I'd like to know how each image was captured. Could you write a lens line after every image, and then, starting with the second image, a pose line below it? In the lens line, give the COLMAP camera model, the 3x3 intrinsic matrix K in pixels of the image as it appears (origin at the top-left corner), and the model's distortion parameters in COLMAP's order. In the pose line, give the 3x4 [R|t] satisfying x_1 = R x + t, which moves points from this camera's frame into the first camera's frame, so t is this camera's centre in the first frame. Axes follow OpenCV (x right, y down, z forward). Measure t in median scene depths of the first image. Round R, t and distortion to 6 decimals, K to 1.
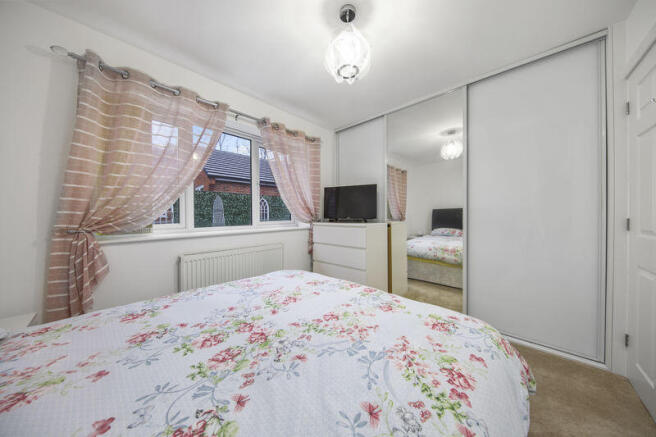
lens RADIAL K [[209.9, 0, 327.9], [0, 209.9, 215.4], [0, 0, 1]] dist [0.000476, 0.000006]
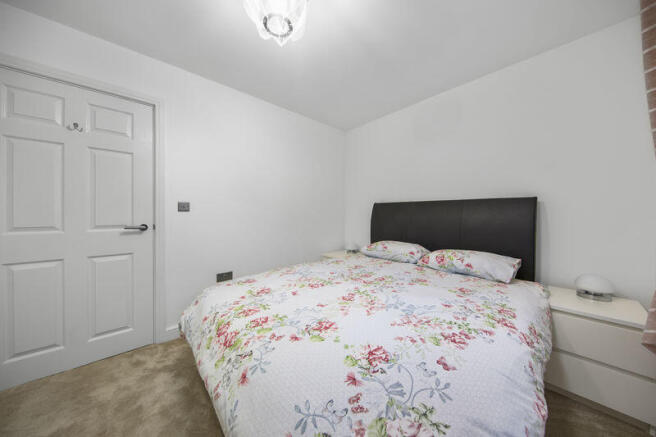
lens RADIAL K [[209.9, 0, 327.9], [0, 209.9, 215.4], [0, 0, 1]] dist [0.000476, 0.000006]
pose [[-0.997217, 0.004265, 0.074430, 0.471910], [0.007409, 0.999089, 0.042018, -0.001939], [-0.074183, 0.042452, -0.996341, 2.027094]]
